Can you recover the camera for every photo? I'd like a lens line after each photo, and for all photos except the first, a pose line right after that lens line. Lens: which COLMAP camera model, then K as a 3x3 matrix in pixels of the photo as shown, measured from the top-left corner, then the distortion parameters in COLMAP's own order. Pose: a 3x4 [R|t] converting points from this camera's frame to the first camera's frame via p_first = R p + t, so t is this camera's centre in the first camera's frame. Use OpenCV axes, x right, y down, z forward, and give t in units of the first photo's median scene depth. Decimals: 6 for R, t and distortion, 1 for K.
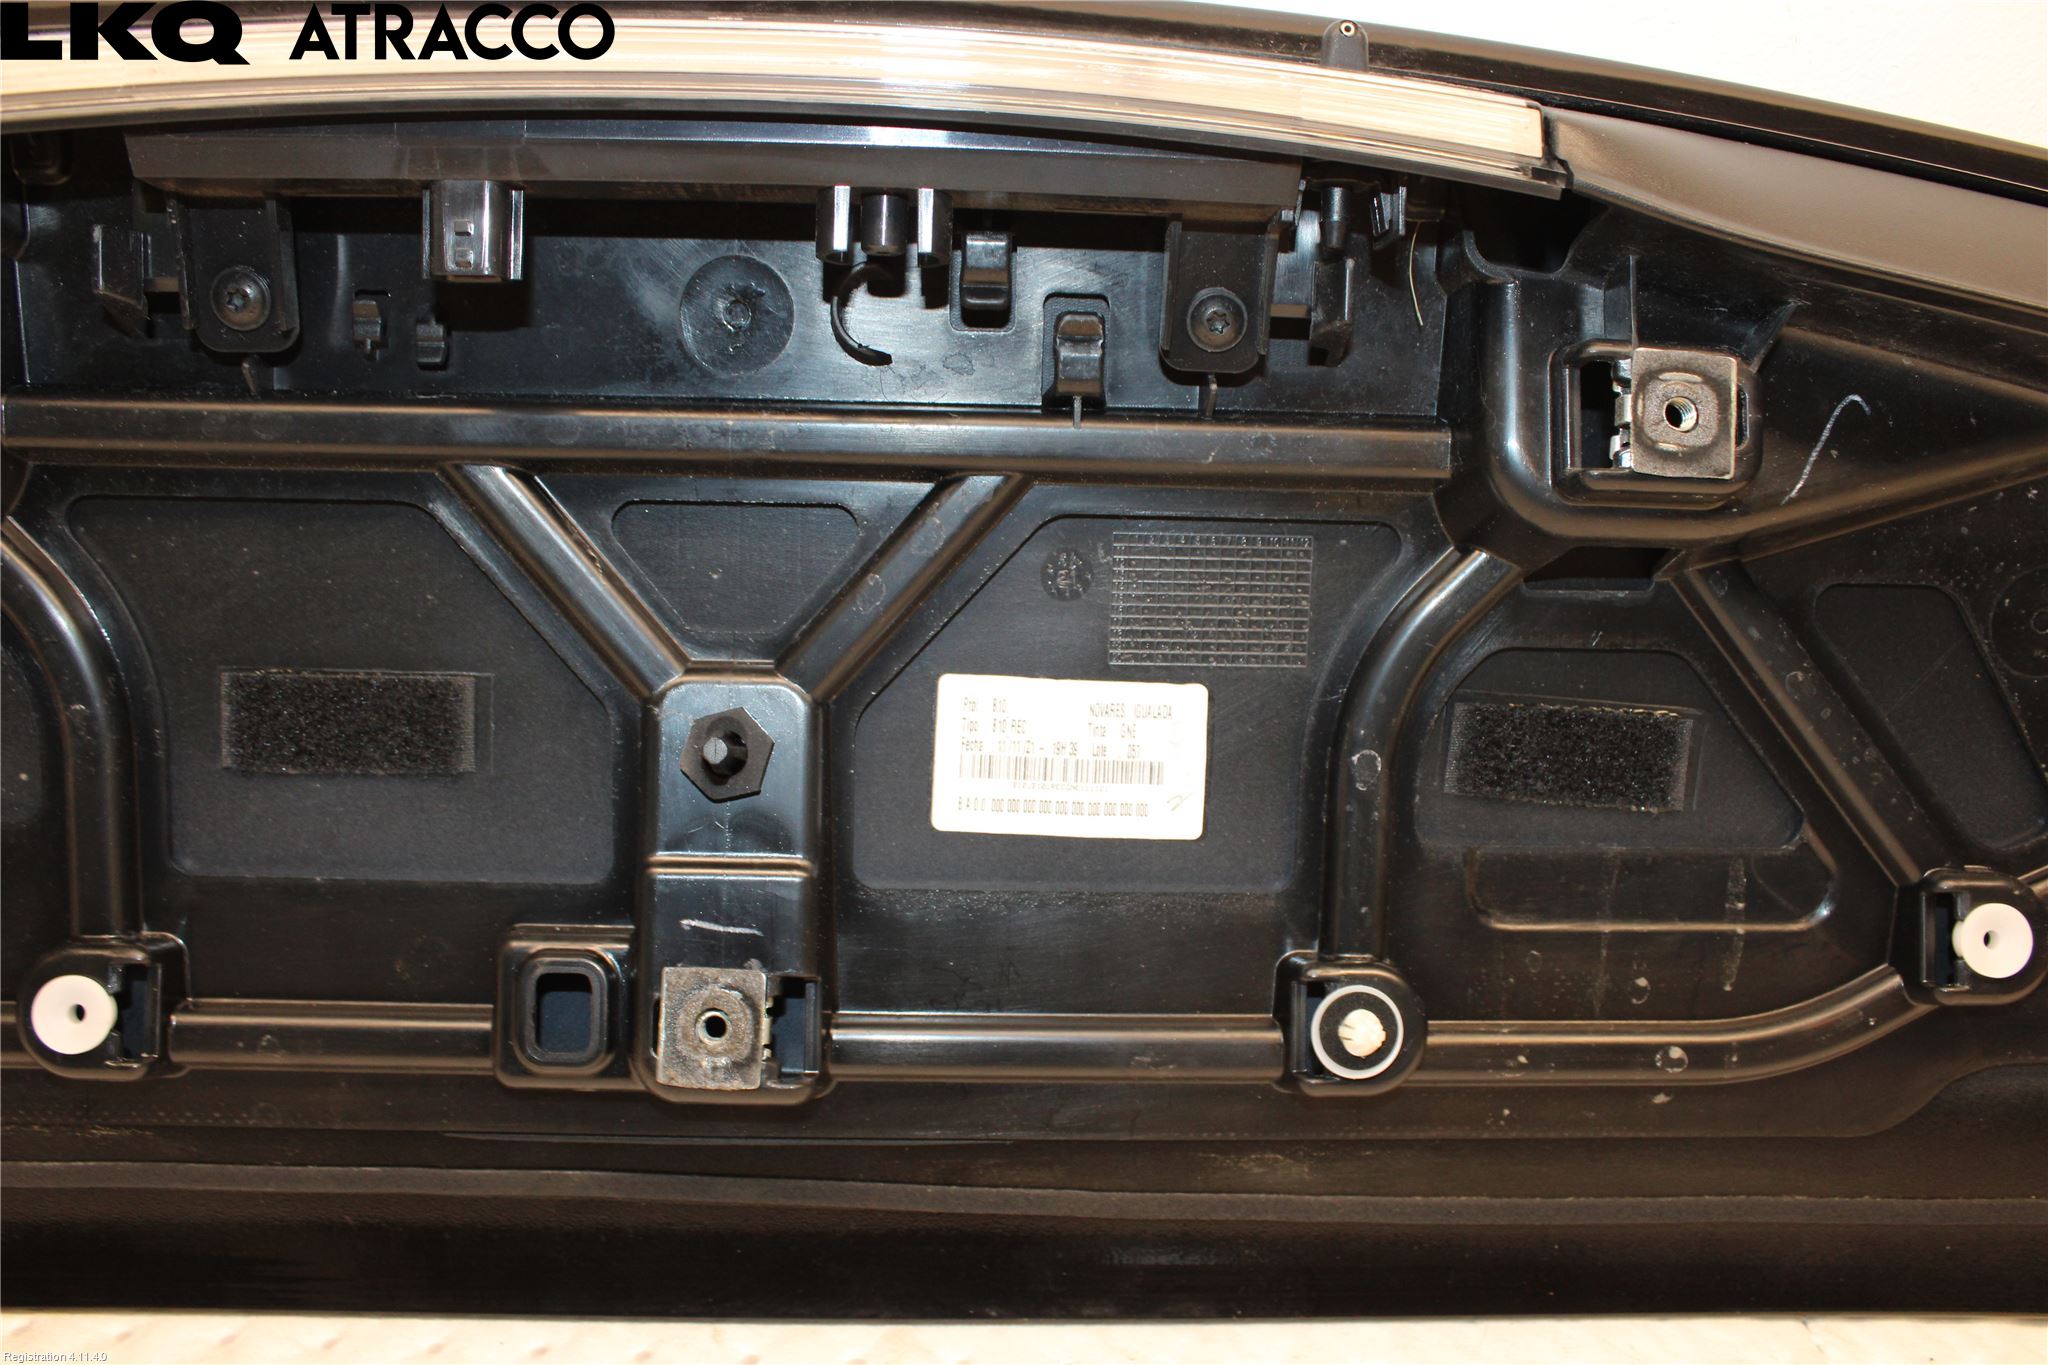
lens RADIAL K [[1821.4, 0, 1024.0], [0, 1821.4, 682.5], [0, 0, 1]] dist [-0.178763, 0.178240]
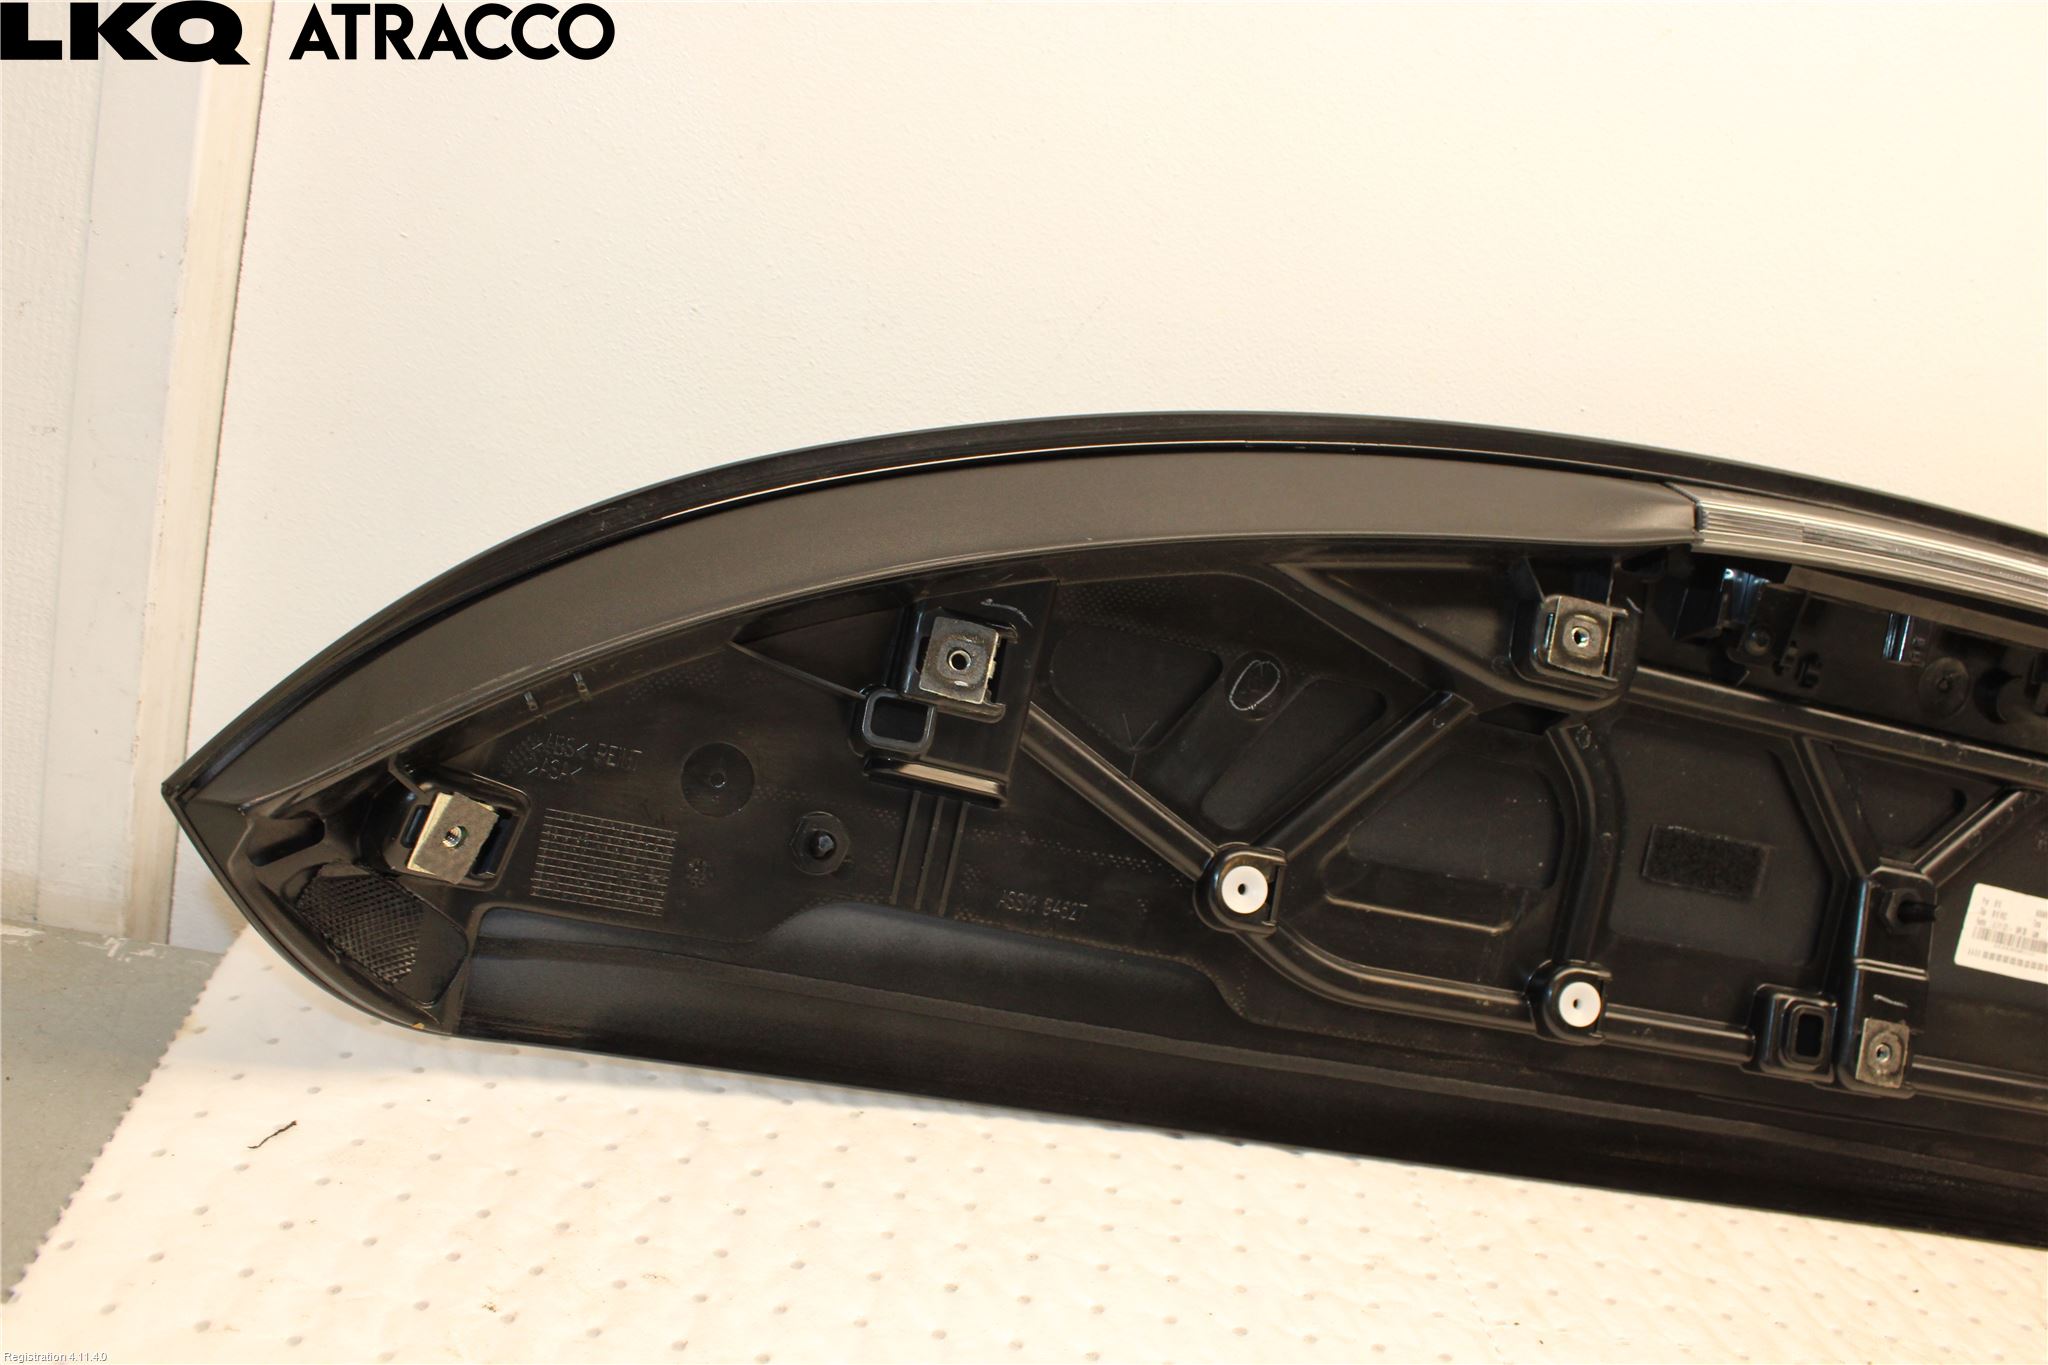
lens RADIAL K [[1821.4, 0, 1024.0], [0, 1821.4, 682.5], [0, 0, 1]] dist [-0.178763, 0.178240]
pose [[0.973737, 0.176545, 0.143764, -1.324070], [-0.170868, 0.983972, -0.051022, 0.052770], [-0.150467, 0.025117, 0.988296, -0.672879]]
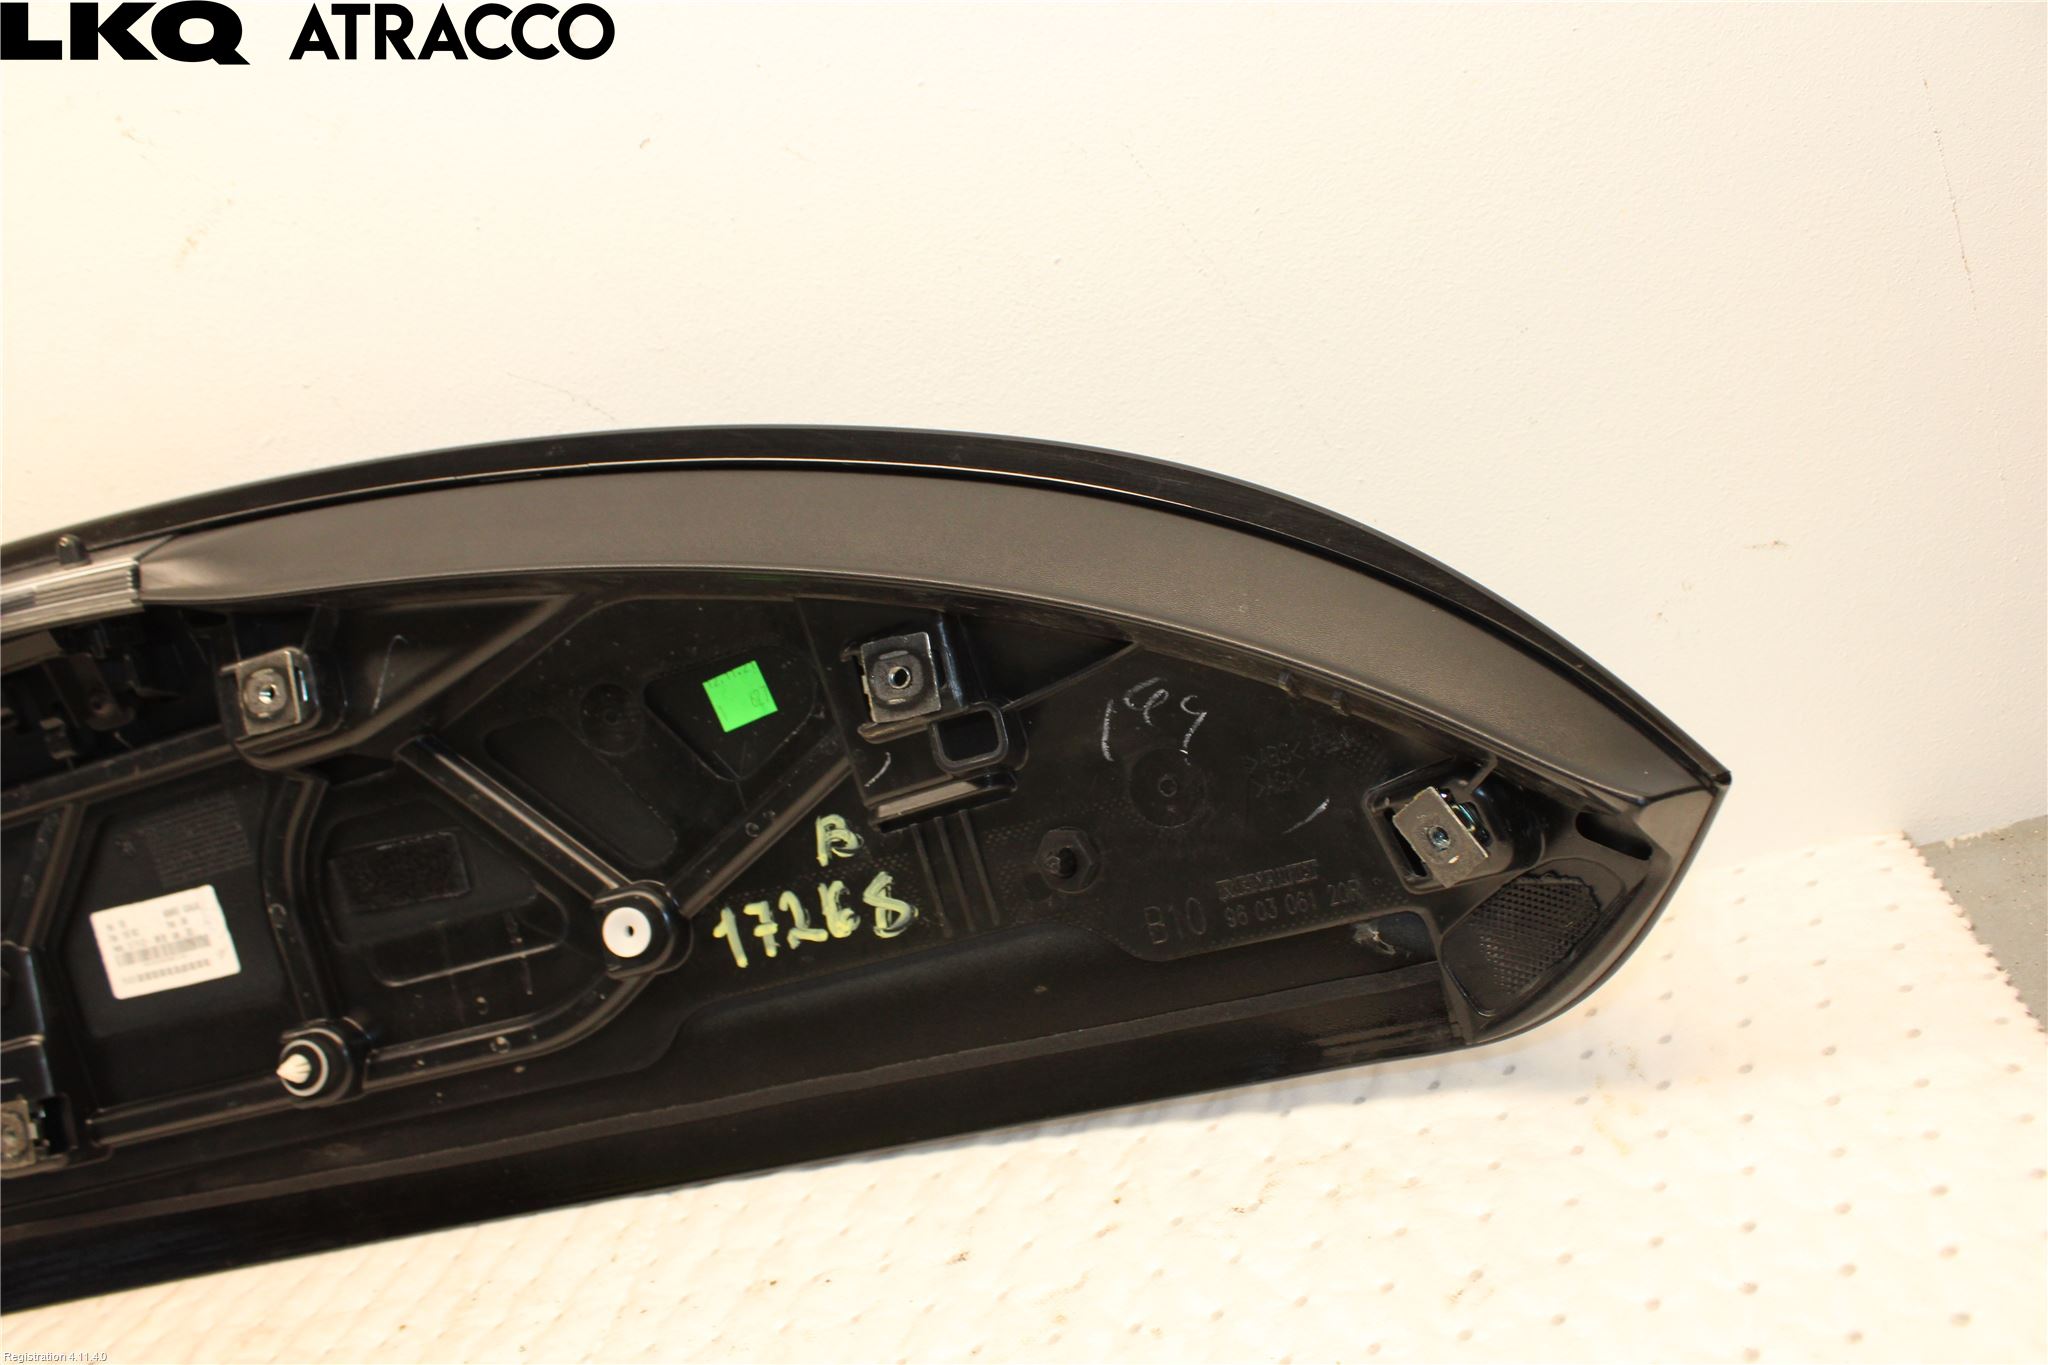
lens RADIAL K [[1821.4, 0, 1024.0], [0, 1821.4, 682.5], [0, 0, 1]] dist [-0.178763, 0.178240]
pose [[0.920623, -0.270912, -0.281176, 1.345598], [0.272601, 0.961530, -0.033886, 0.084164], [0.279540, -0.045453, 0.959058, -0.383378]]
